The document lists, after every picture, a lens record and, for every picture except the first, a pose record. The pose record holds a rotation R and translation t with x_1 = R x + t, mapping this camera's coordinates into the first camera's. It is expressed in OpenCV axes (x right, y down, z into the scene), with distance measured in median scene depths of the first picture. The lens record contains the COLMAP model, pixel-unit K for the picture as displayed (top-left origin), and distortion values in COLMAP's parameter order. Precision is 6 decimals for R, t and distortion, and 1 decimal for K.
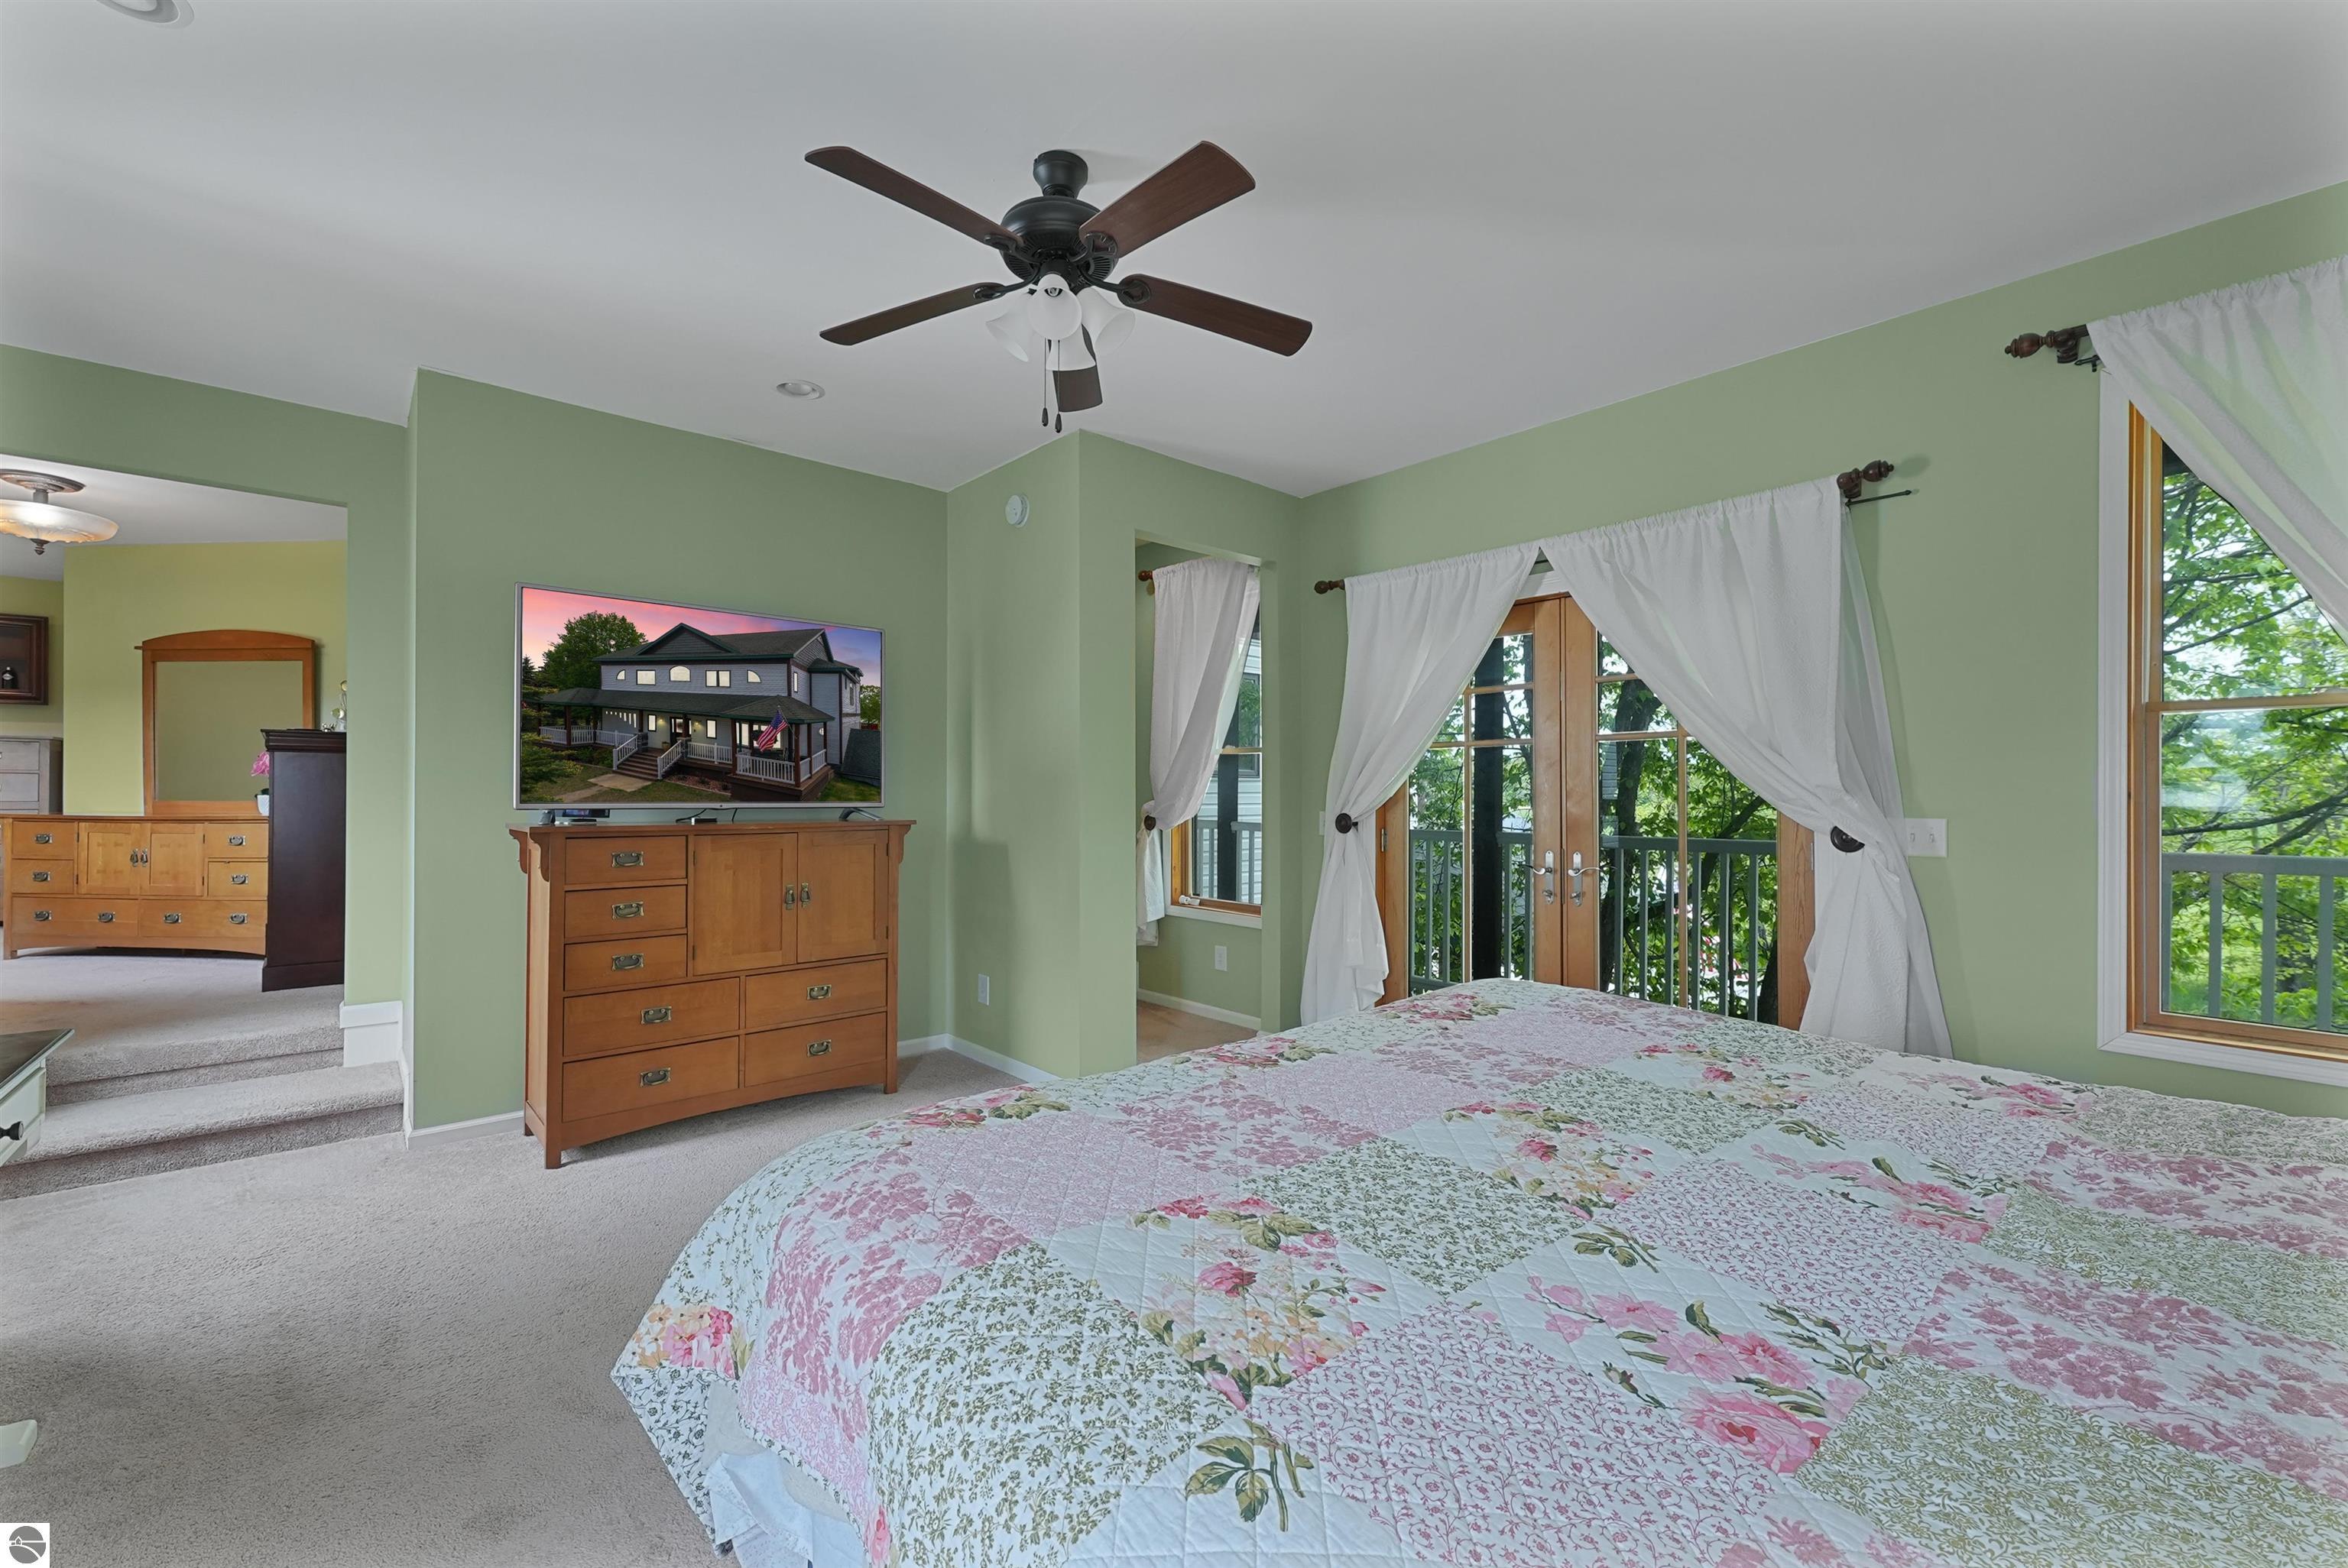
lens RADIAL K [[884.1, 0, 1153.8], [0, 884.1, 788.1], [0, 0, 1]] dist [-0.001330, -0.000418]
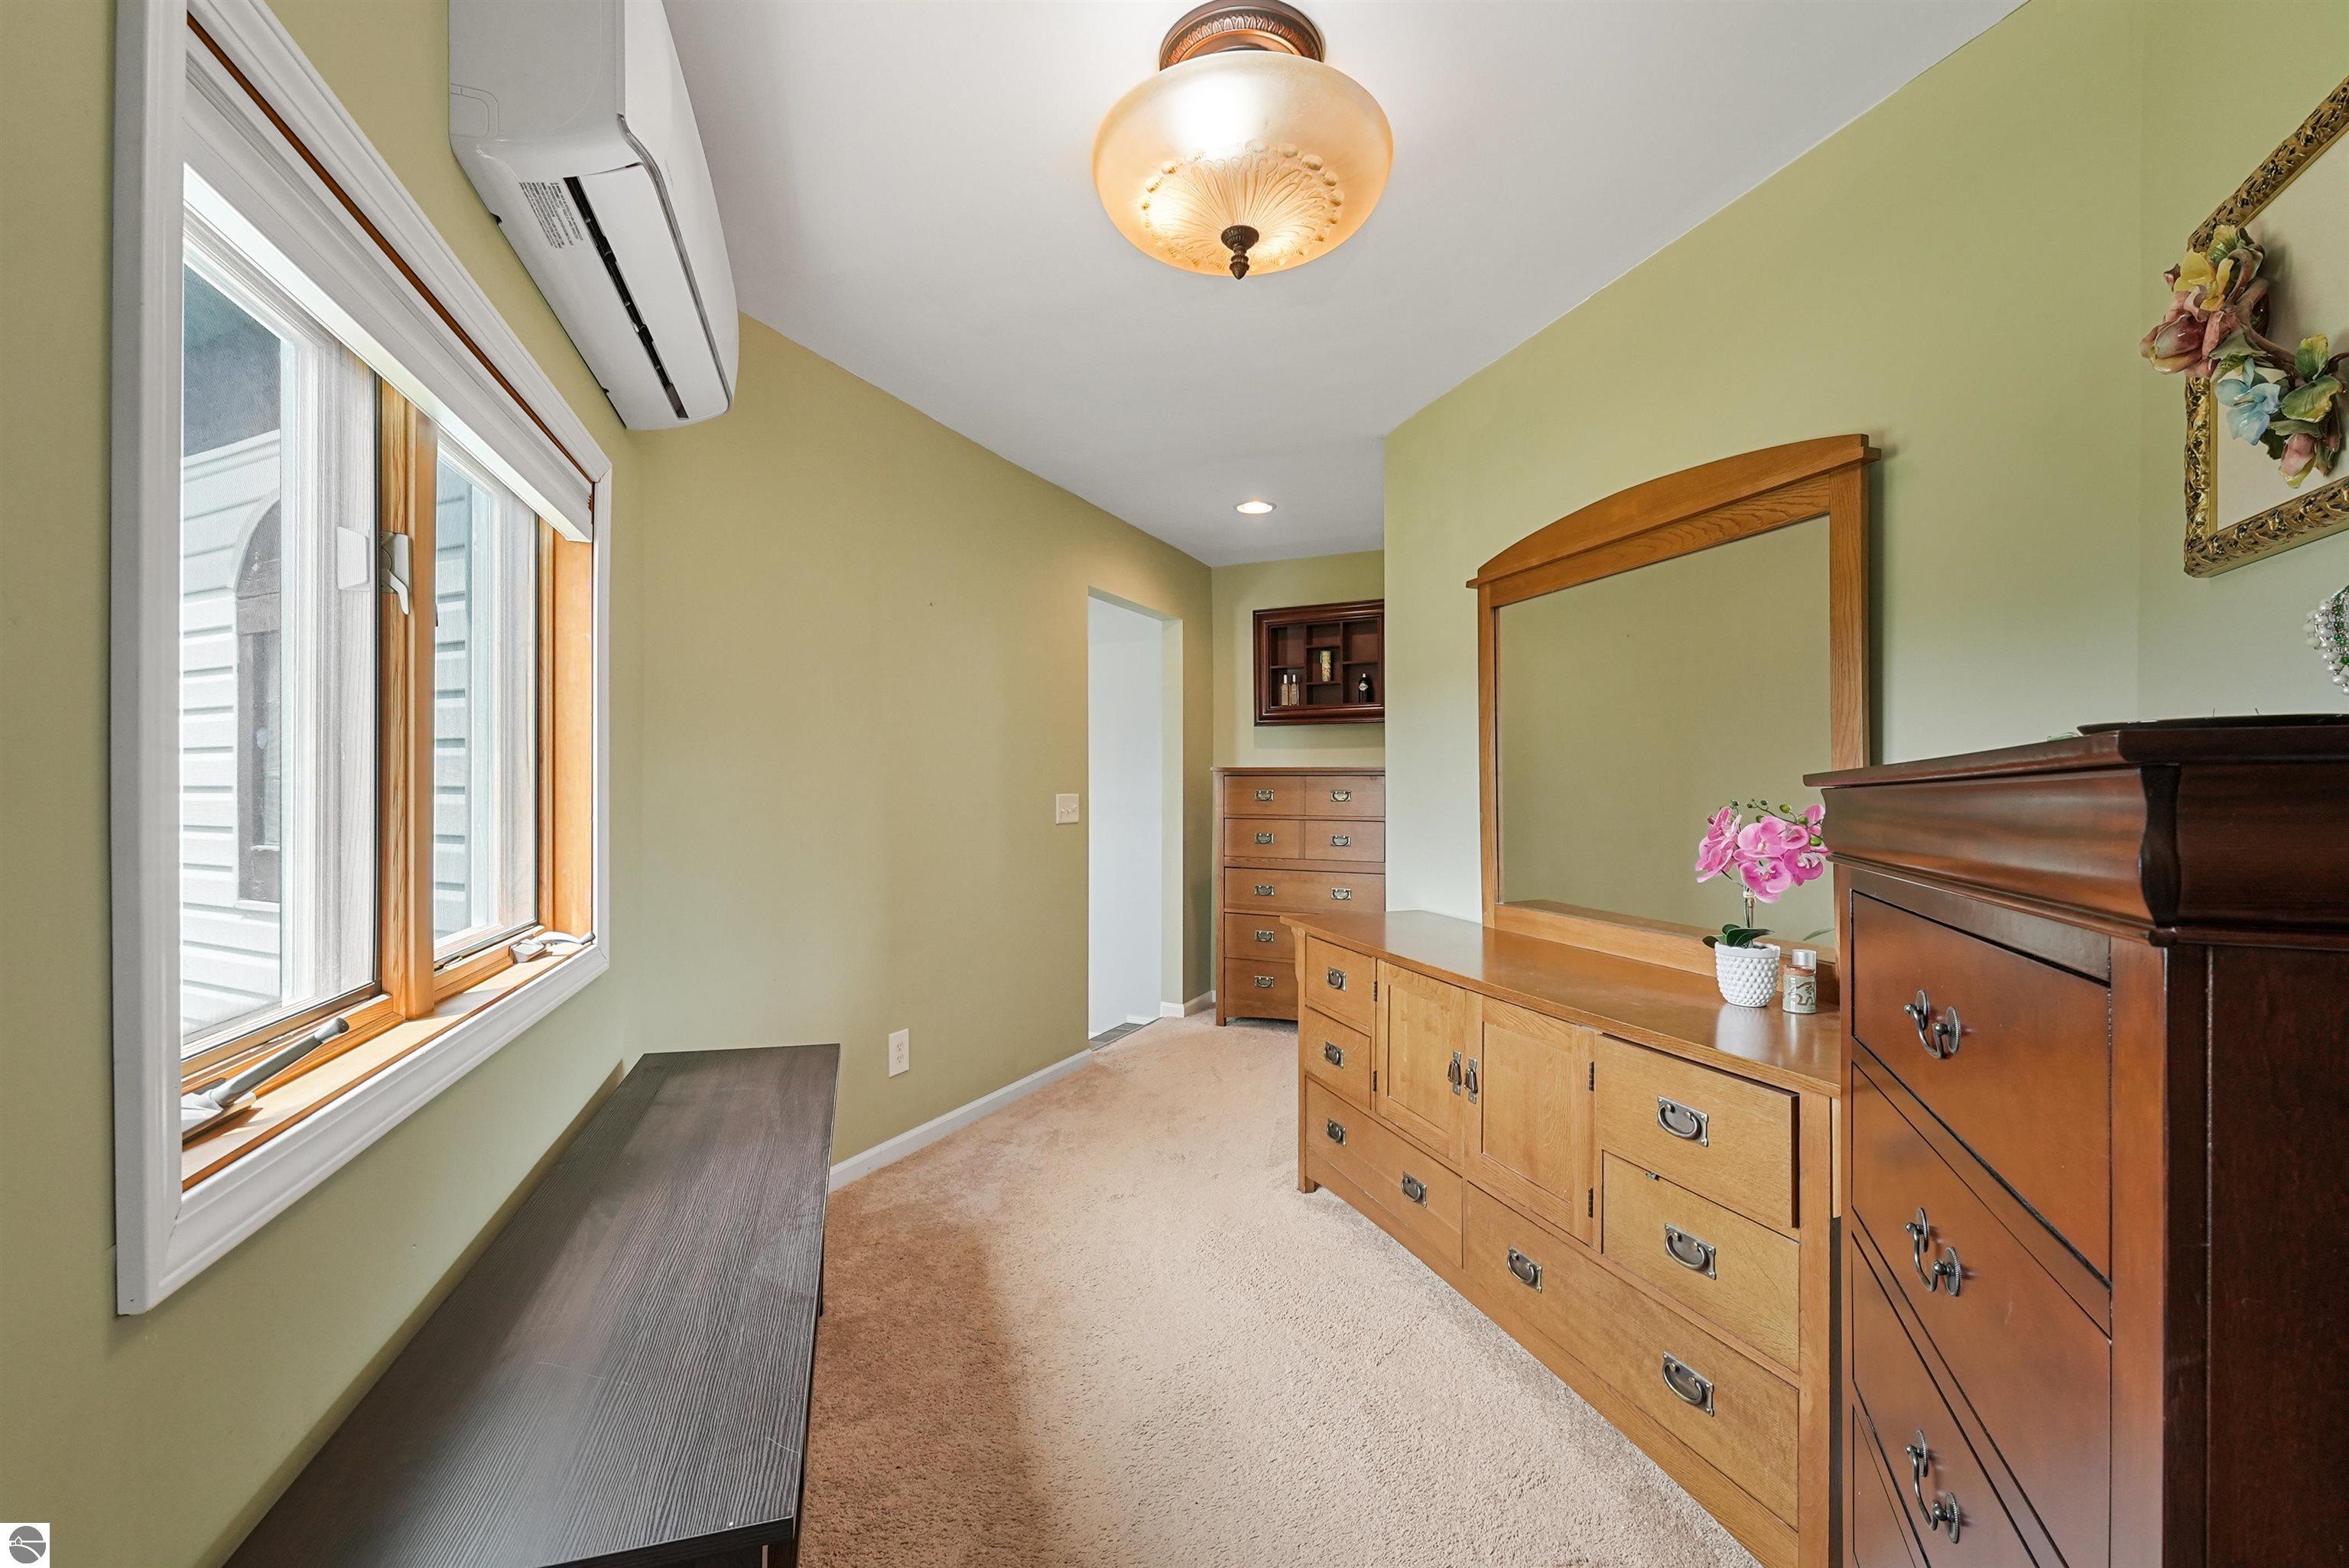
lens RADIAL K [[955.7, 0, 1177.3], [0, 955.7, 777.7], [0, 0, 1]] dist [-0.000417, -0.000159]
pose [[0.378459, -0.010598, -0.925557, -0.790672], [-0.008659, 0.999850, -0.014990, -0.046690], [0.925577, 0.013688, 0.378311, 0.708154]]
